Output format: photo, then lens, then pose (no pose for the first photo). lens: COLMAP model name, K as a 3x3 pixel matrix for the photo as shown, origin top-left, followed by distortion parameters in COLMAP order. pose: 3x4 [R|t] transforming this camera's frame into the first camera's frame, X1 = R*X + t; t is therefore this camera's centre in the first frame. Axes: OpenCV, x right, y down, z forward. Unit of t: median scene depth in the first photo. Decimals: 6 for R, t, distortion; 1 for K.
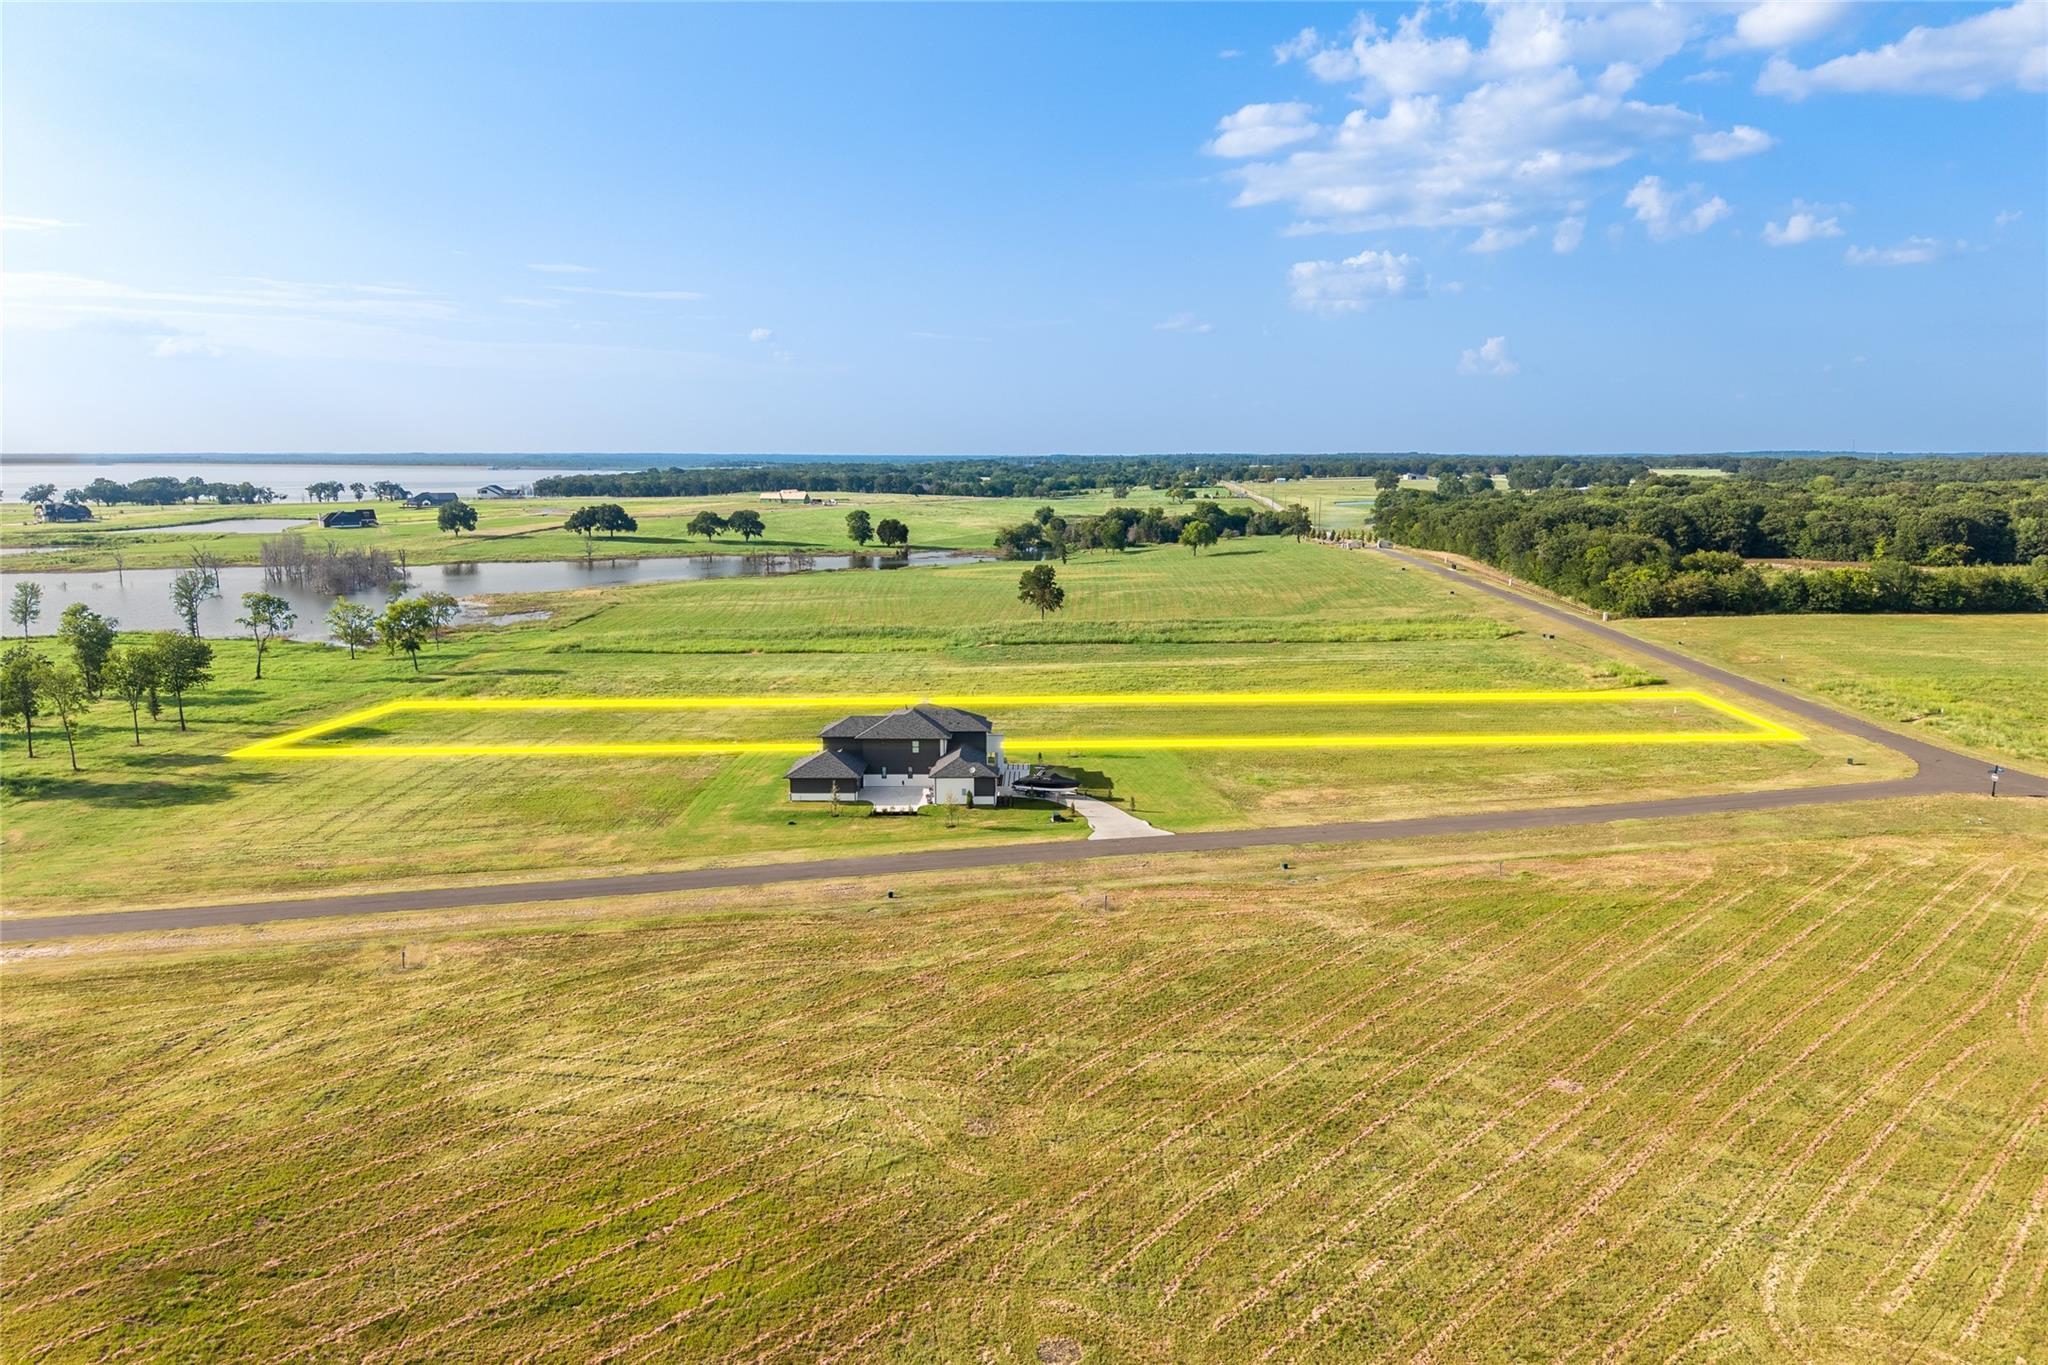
lens RADIAL K [[1396.5, 0, 1013.4], [0, 1396.5, 558.5], [0, 0, 1]] dist [0.033776, -0.034923]
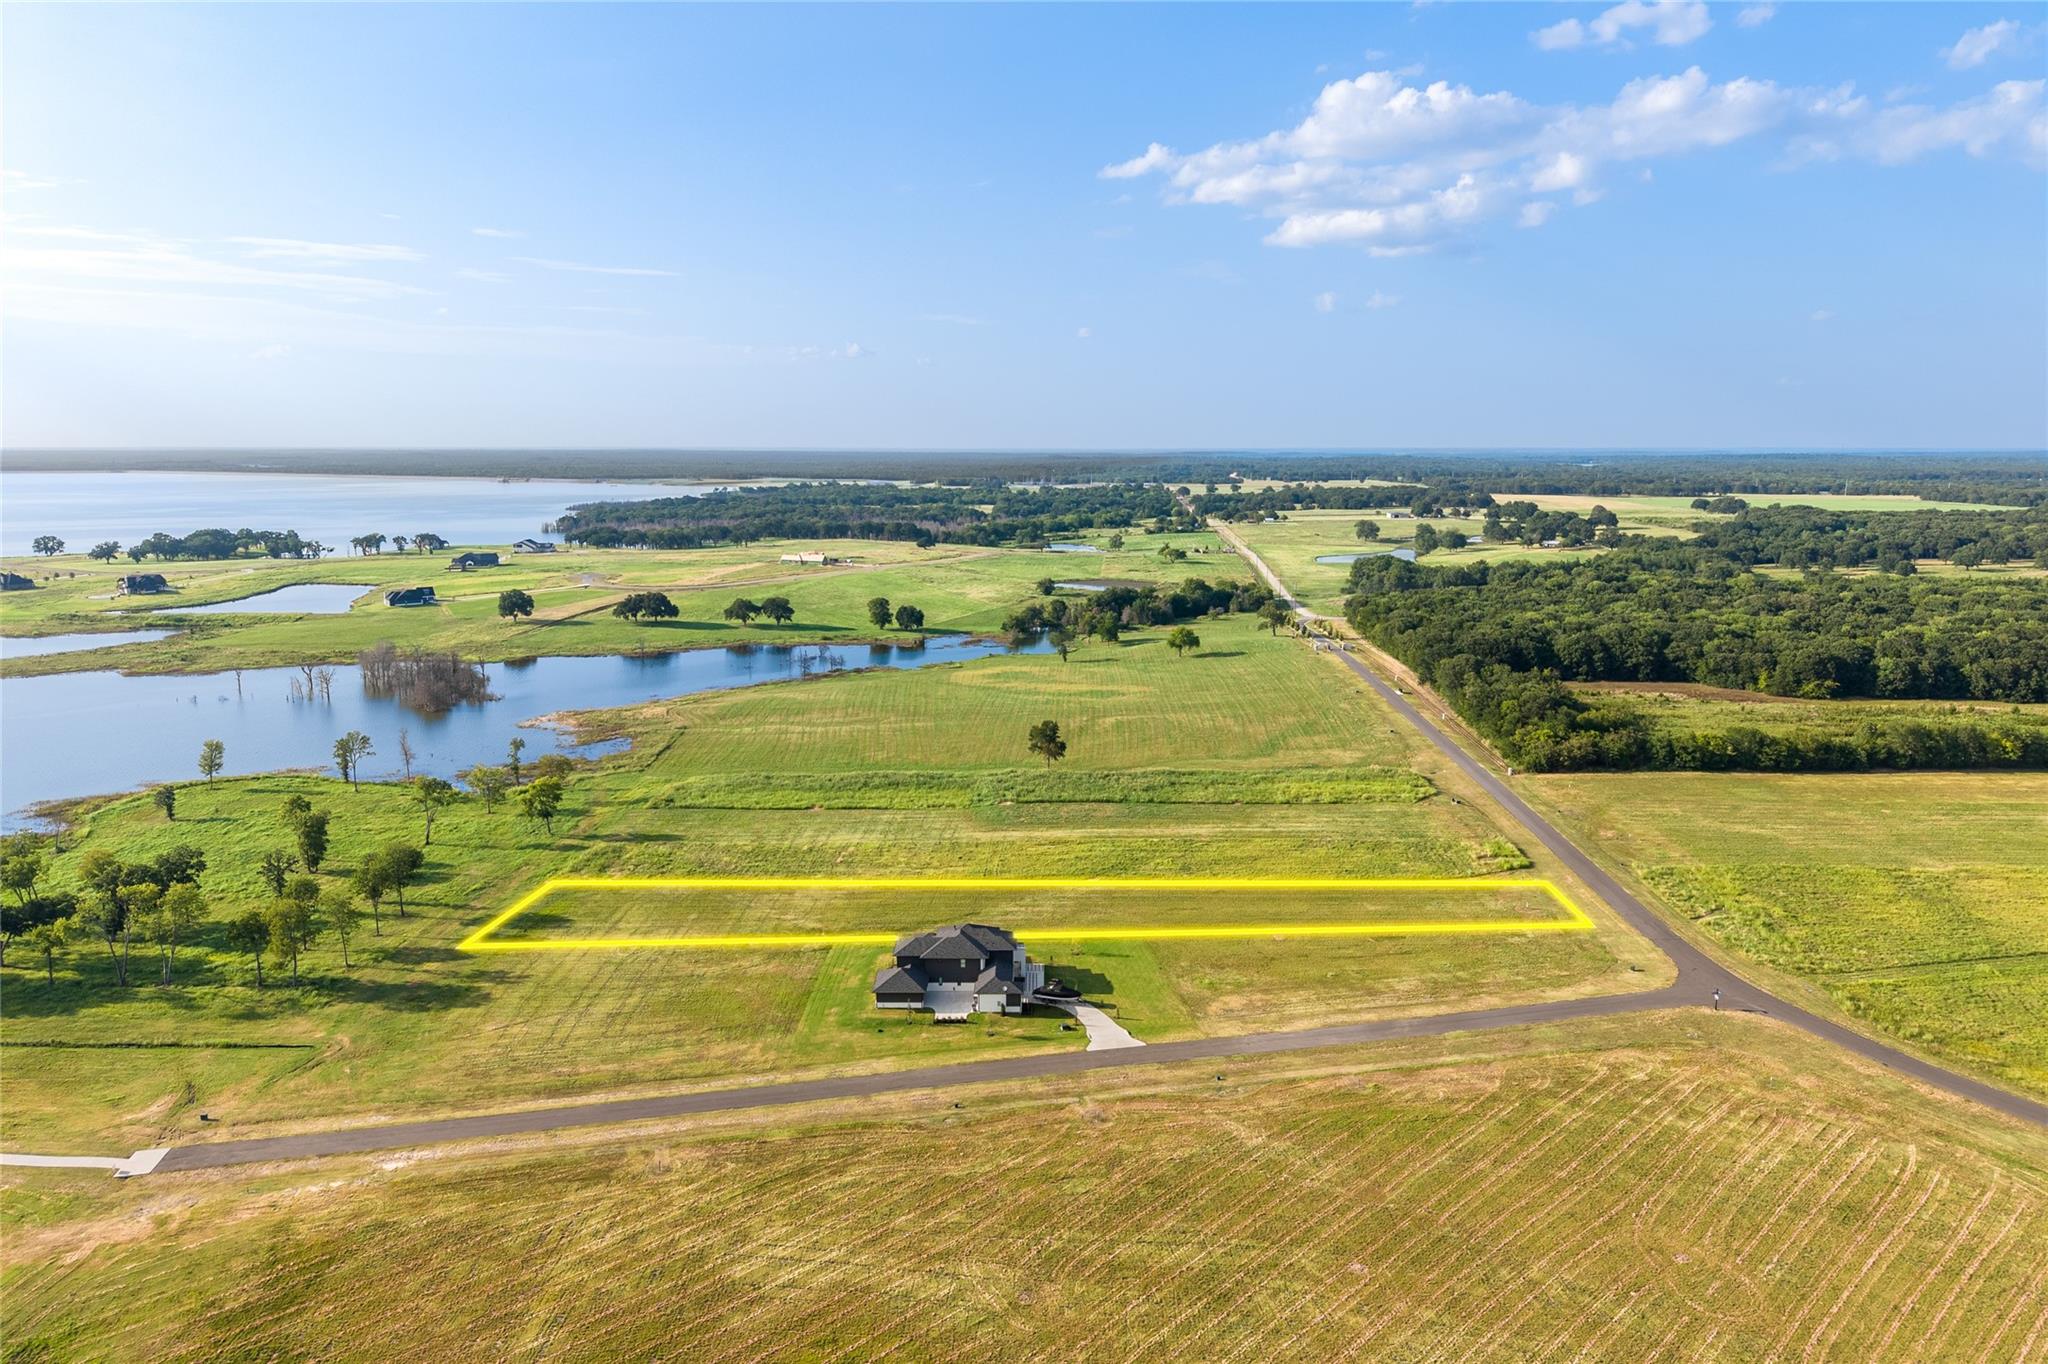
lens RADIAL K [[1396.5, 0, 1013.4], [0, 1396.5, 558.0], [0, 0, 1]] dist [0.033776, -0.034923]
pose [[0.999999, 0.000435, 0.001412, -0.027005], [-0.000444, 0.999977, 0.006761, -0.347888], [-0.001409, -0.006762, 0.999976, -0.498391]]
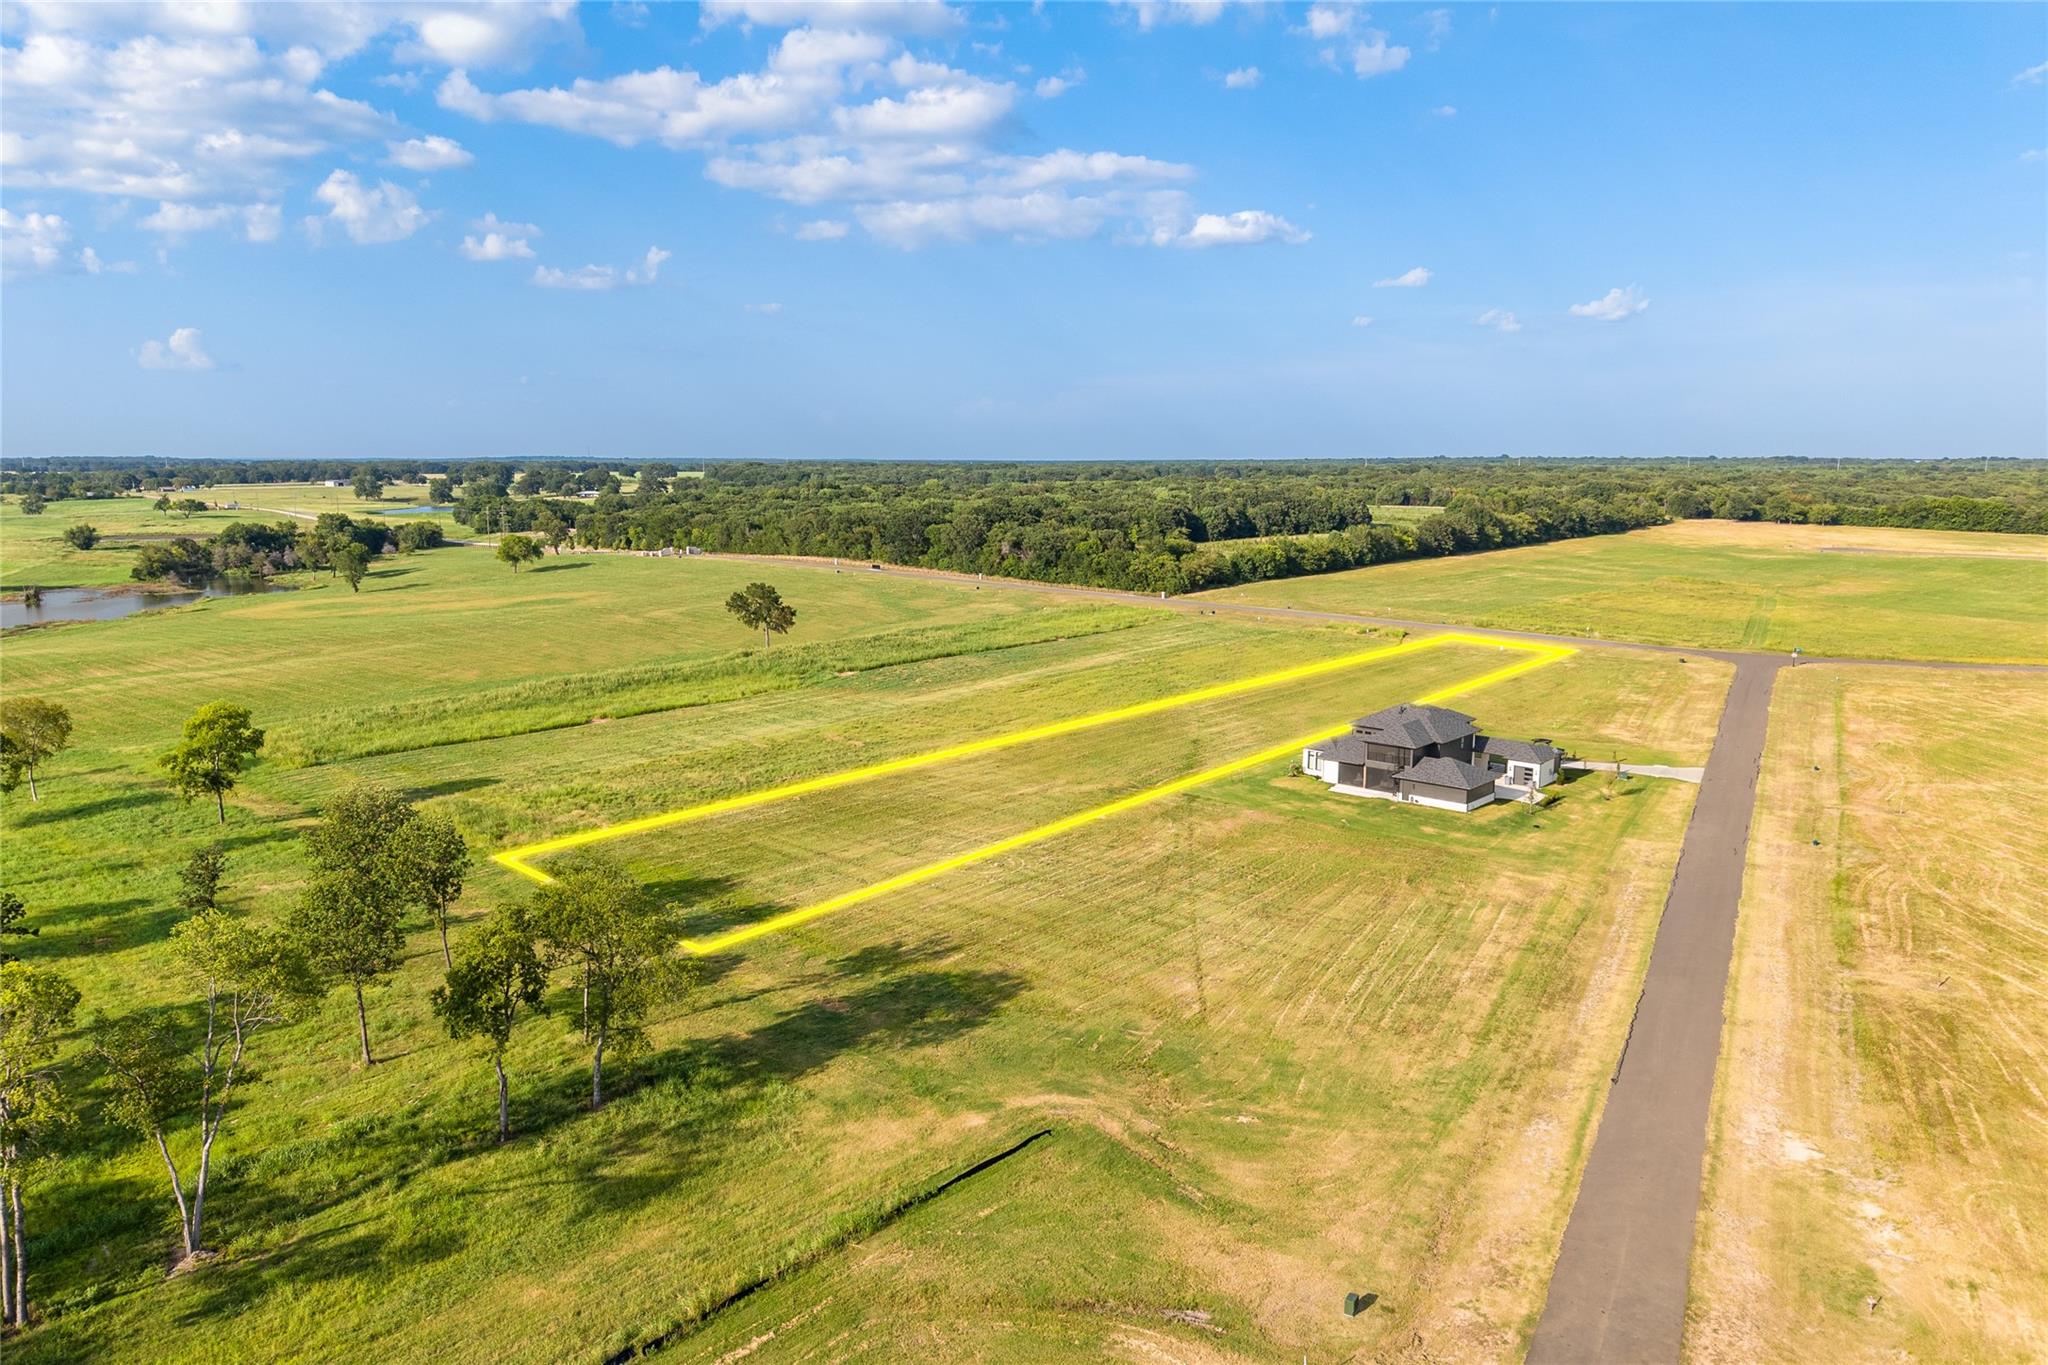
lens RADIAL K [[1404.1, 0, 1018.2], [0, 1404.1, 637.2], [0, 0, 1]] dist [0.005240, -0.006863]
pose [[0.652267, -0.095645, 0.751931, -1.293085], [0.056424, 0.995381, 0.077666, -0.050543], [-0.755886, -0.008232, 0.654651, 0.703469]]
